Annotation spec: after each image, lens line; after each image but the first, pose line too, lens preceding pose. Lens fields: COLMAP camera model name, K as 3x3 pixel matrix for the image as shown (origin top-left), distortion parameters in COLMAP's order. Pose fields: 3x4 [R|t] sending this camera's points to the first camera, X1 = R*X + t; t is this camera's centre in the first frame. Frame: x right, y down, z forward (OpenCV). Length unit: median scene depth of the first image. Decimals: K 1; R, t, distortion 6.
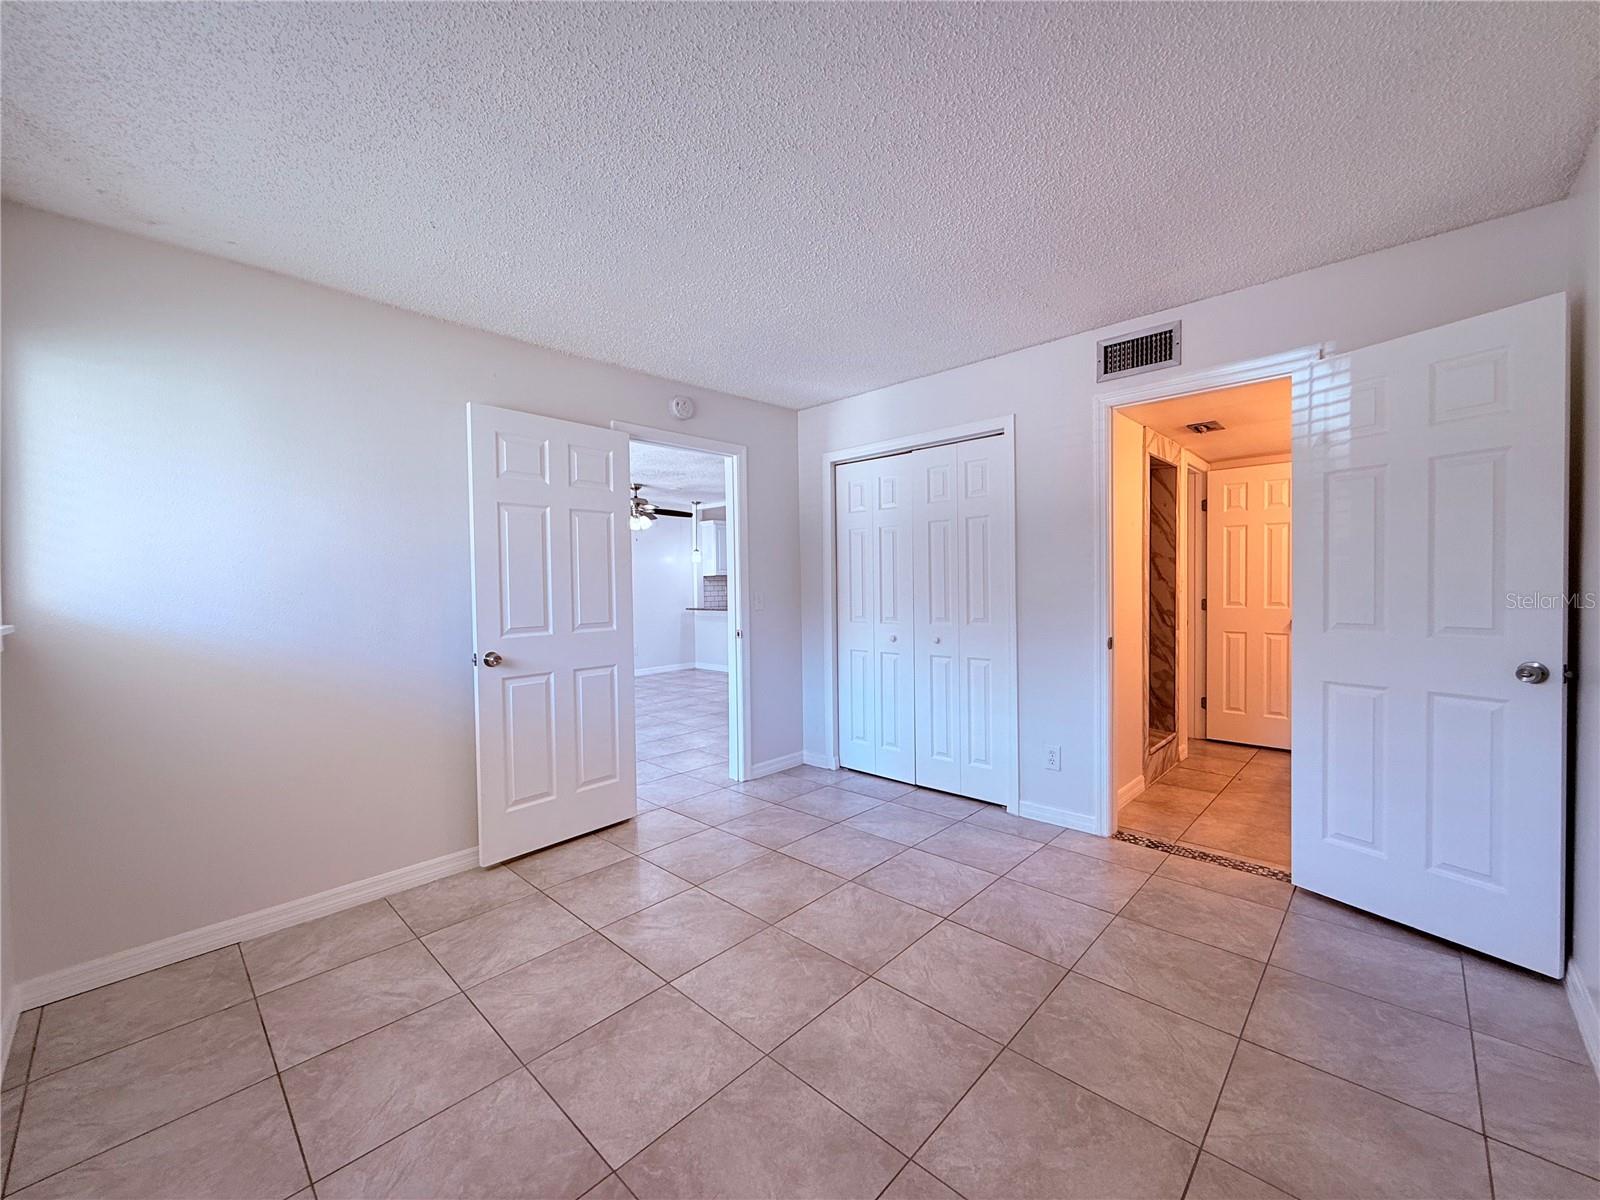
lens RADIAL K [[638.0, 0, 798.0], [0, 638.0, 600.3], [0, 0, 1]] dist [0.001272, -0.000329]
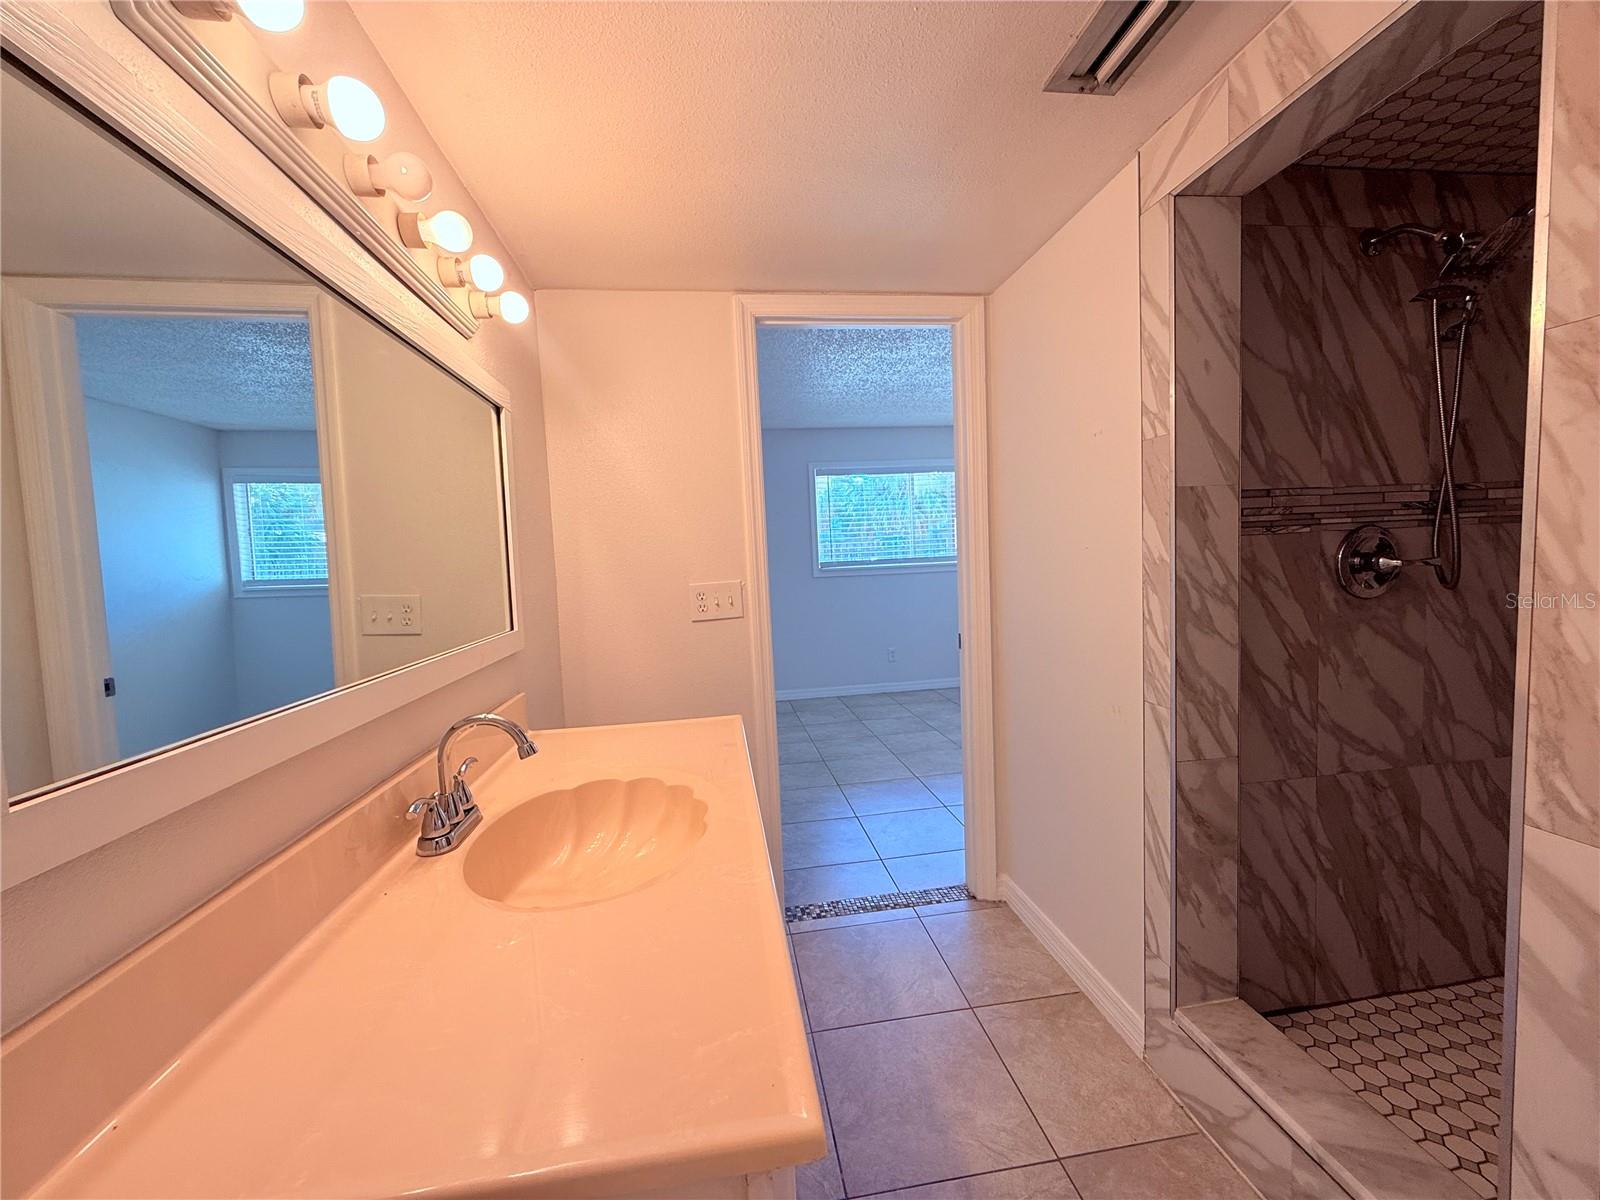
lens RADIAL K [[640.0, 0, 798.2], [0, 640.0, 601.5], [0, 0, 1]] dist [0.000661, 0.000040]
pose [[-0.621604, 0.095643, -0.777471, 1.495859], [0.036919, 0.994992, 0.092884, -0.072424], [0.782461, 0.029034, -0.622022, 1.643736]]
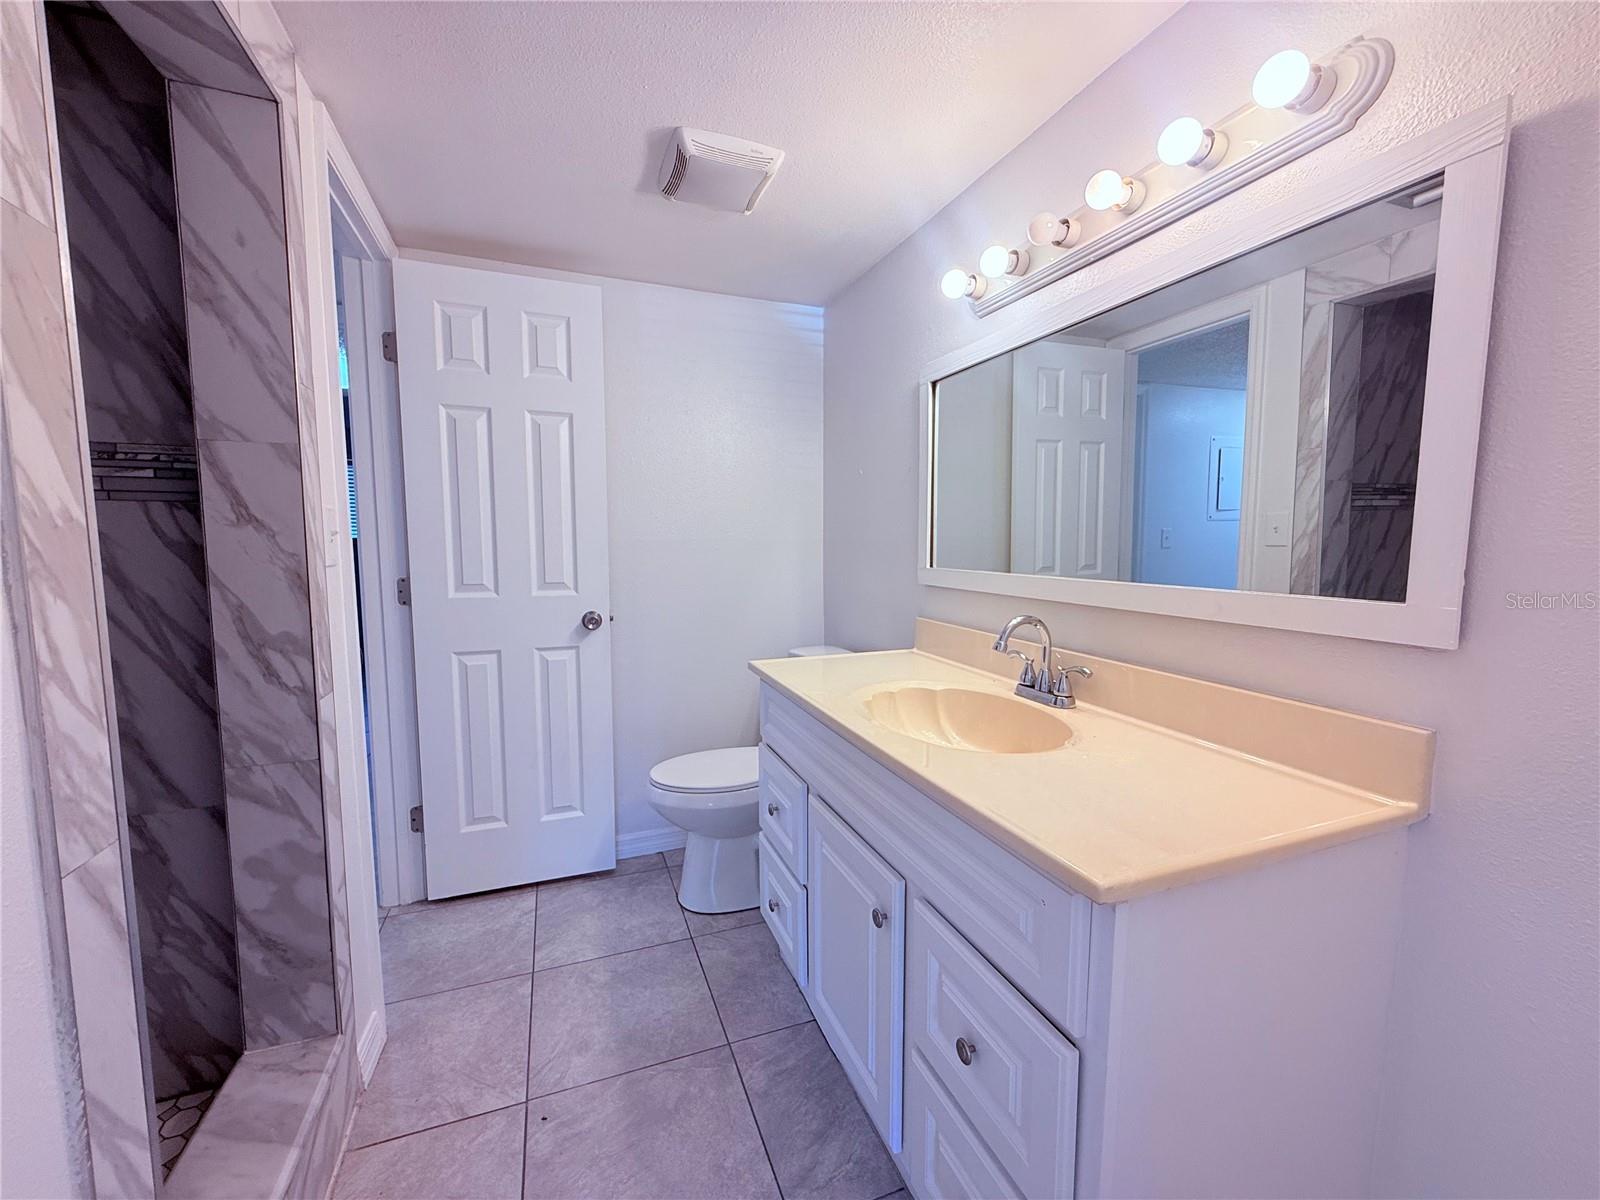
lens RADIAL K [[643.4, 0, 804.2], [0, 643.4, 604.8], [0, 0, 1]] dist [0.000960, 0.000097]
pose [[0.422795, -0.074990, 0.903117, 0.737253], [0.013992, 0.996992, 0.076234, -0.027190], [-0.906117, -0.019595, 0.422573, 1.176655]]
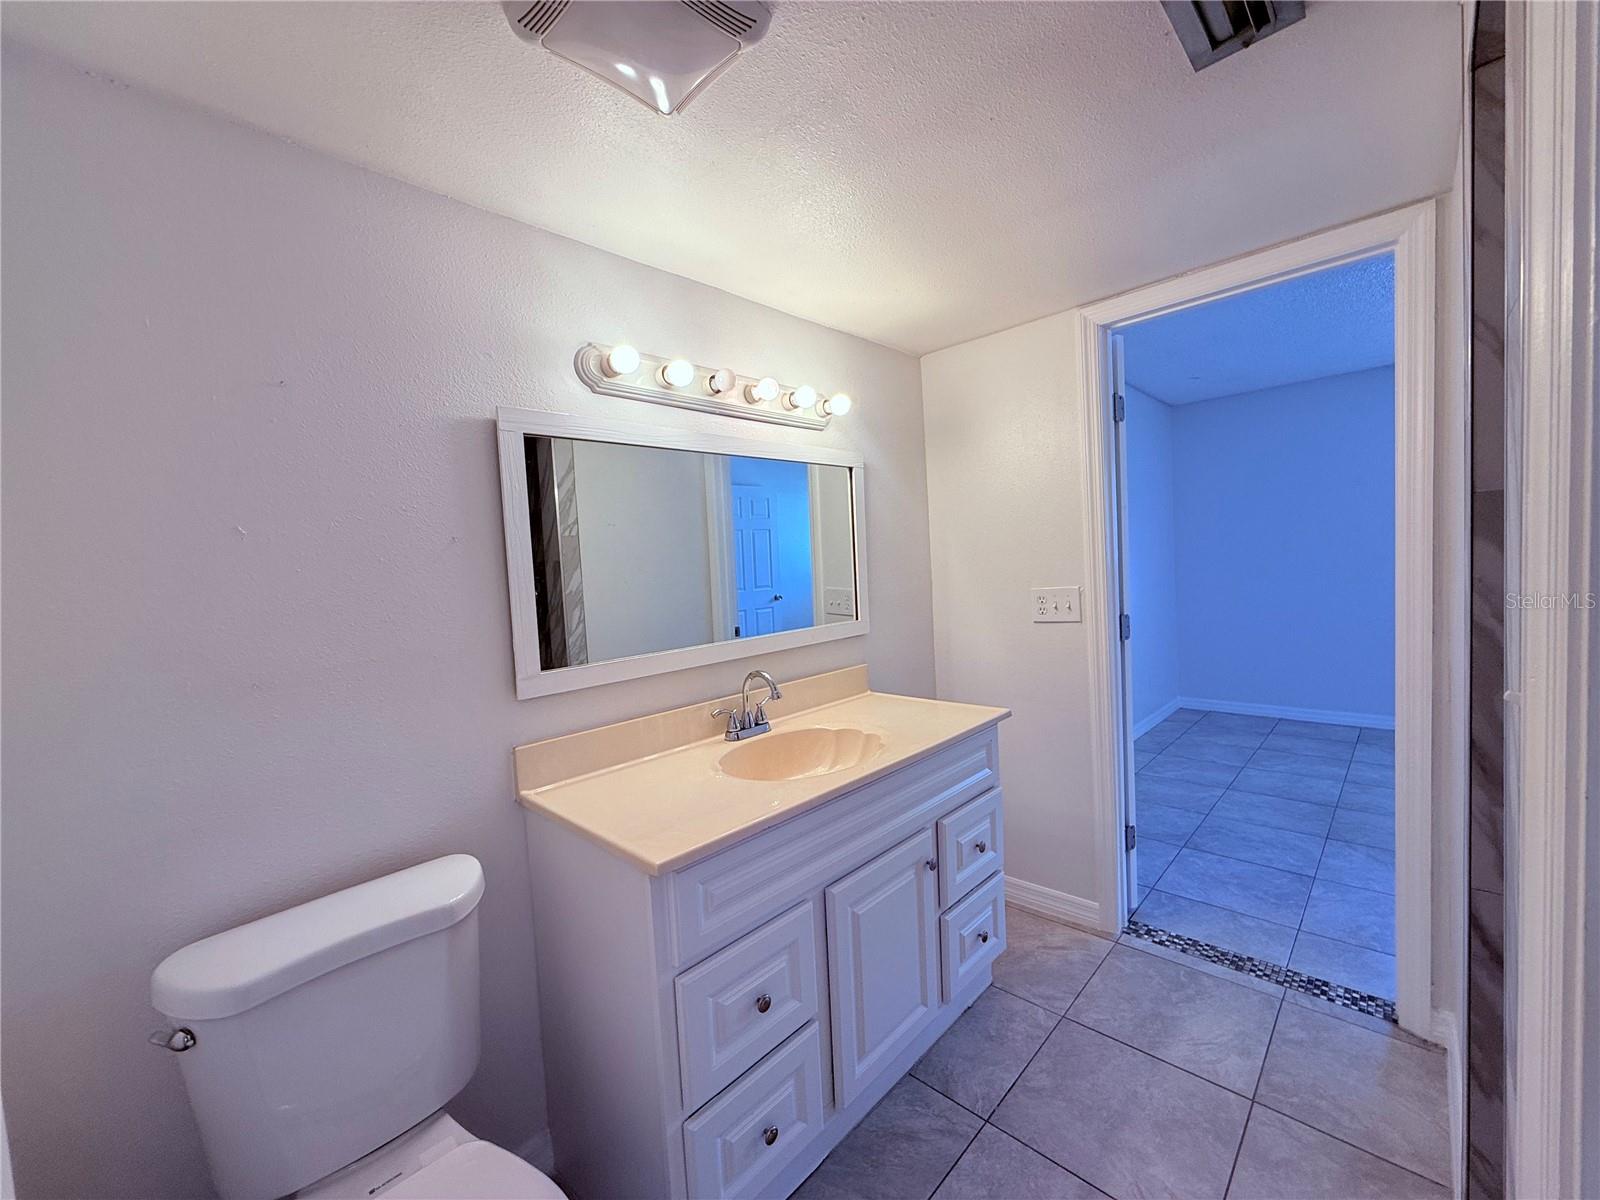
lens RADIAL K [[640.0, 0, 798.2], [0, 640.0, 601.5], [0, 0, 1]] dist [0.000661, 0.000040]
pose [[-0.997483, 0.070125, 0.010461, 1.255497], [0.070743, 0.994199, 0.081021, -0.102640], [-0.004718, 0.081557, -0.996658, 1.939950]]
